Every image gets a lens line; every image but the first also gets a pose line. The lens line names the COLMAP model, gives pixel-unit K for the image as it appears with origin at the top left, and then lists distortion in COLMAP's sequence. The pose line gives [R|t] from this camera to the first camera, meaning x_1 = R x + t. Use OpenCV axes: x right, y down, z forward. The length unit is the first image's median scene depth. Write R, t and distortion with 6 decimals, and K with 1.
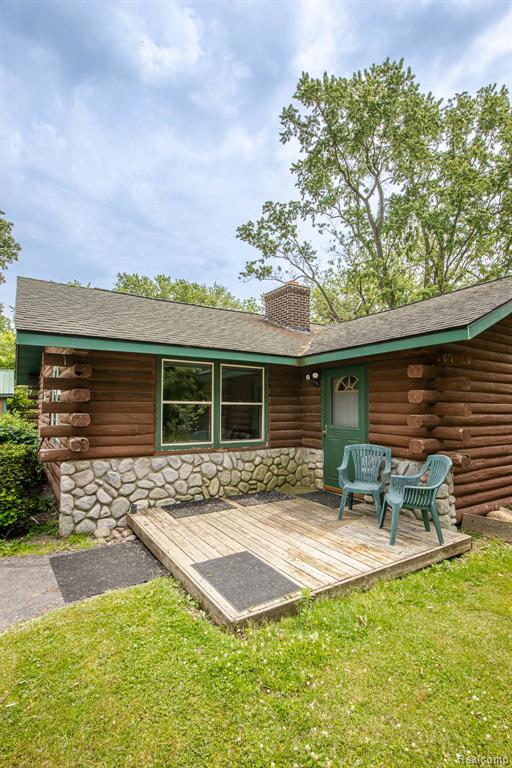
lens RADIAL K [[372.7, 0, 252.0], [0, 372.7, 406.7], [0, 0, 1]] dist [-0.003745, 0.000415]
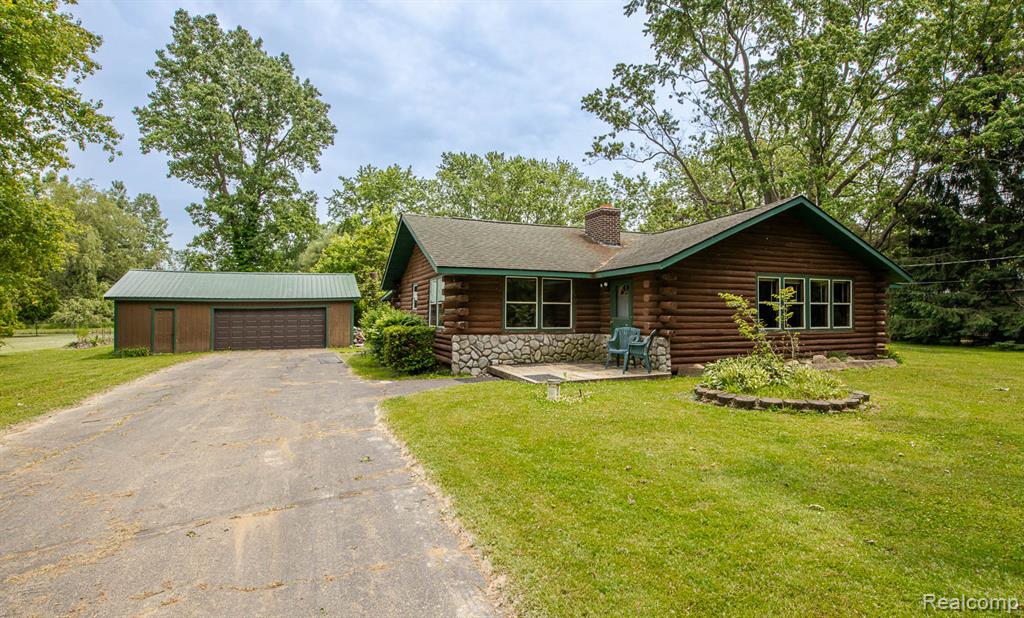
lens RADIAL K [[524.6, 0, 549.3], [0, 524.6, 308.1], [0, 0, 1]] dist [-0.011638, -0.001391]
pose [[0.991580, -0.004238, -0.129426, 0.038275], [0.002767, 0.999929, -0.011548, 0.006485], [0.129465, 0.011093, 0.991522, -0.177460]]
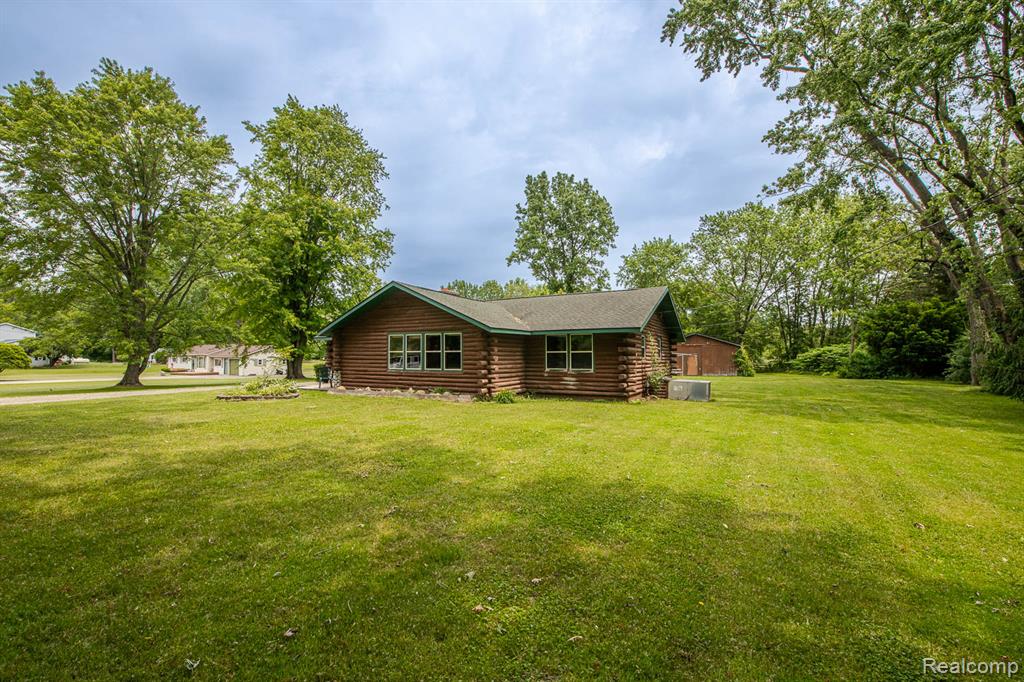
lens RADIAL K [[442.3, 0, 512.2], [0, 442.3, 355.4], [0, 0, 1]] dist [-0.007633, -0.002970]
pose [[0.461853, -0.001977, -0.886954, 0.564888], [-0.004553, 0.999979, -0.004599, 0.004778], [0.886945, 0.006162, 0.461835, 0.069460]]
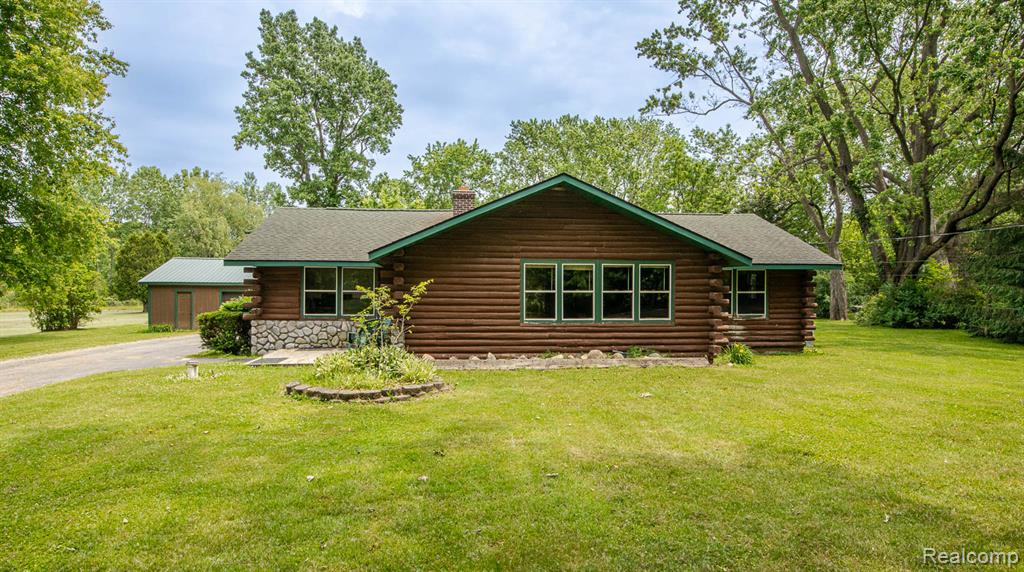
lens RADIAL K [[595.2, 0, 502.6], [0, 595.2, 308.9], [0, 0, 1]] dist [0.001946, -0.000422]
pose [[0.884795, 0.013863, -0.465775, 0.276244], [-0.002401, 0.999680, 0.025193, 0.000850], [0.465975, -0.021172, 0.884545, -0.152173]]
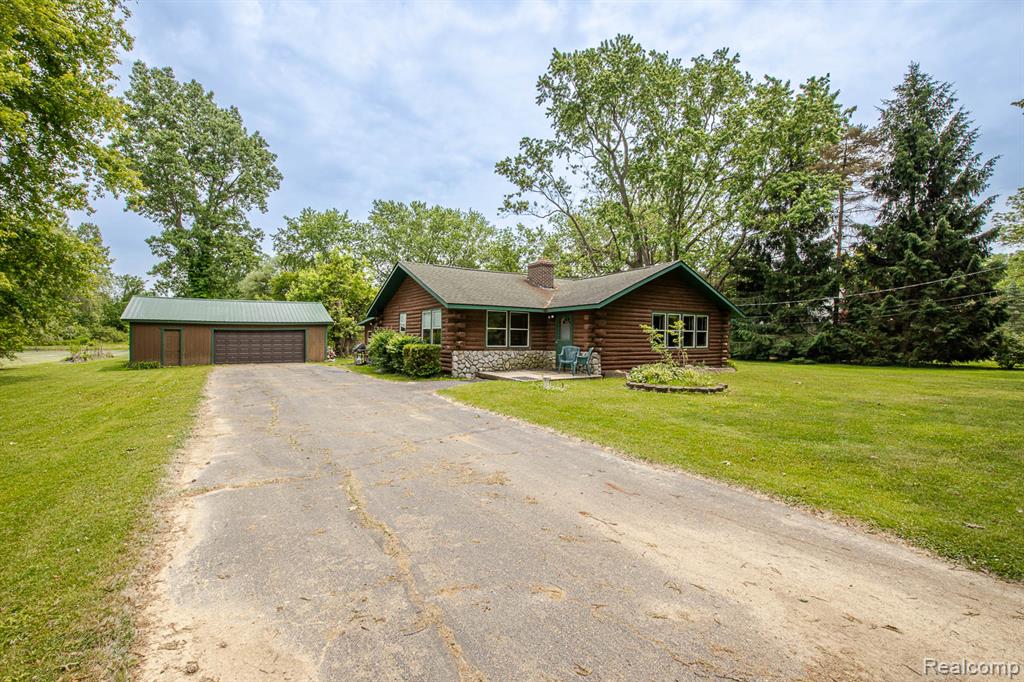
lens RADIAL K [[442.3, 0, 503.9], [0, 442.3, 344.9], [0, 0, 1]] dist [-0.007633, -0.002970]
pose [[0.999981, 0.005768, 0.002015, -0.016167], [-0.005805, 0.999805, 0.018859, 0.006445], [-0.001906, -0.018870, 0.999820, -0.255636]]
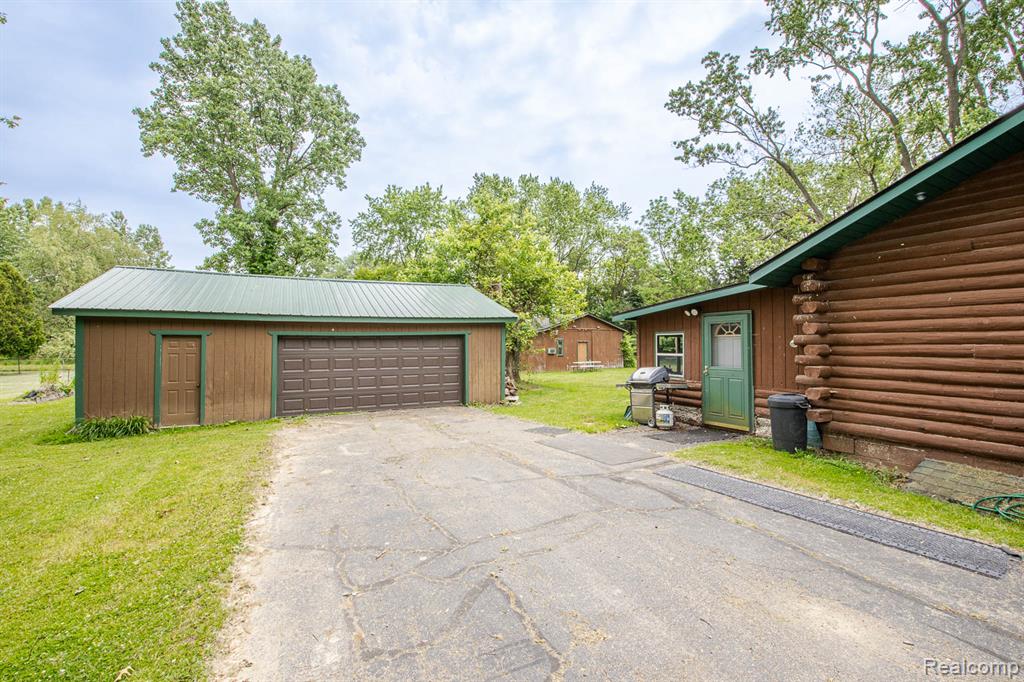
lens RADIAL K [[442.3, 0, 504.5], [0, 442.3, 344.0], [0, 0, 1]] dist [-0.007633, -0.002970]
pose [[0.993927, -0.005607, -0.109897, -0.266595], [0.004482, 0.999935, -0.010487, 0.007779], [0.109948, 0.009931, 0.993888, 0.129142]]
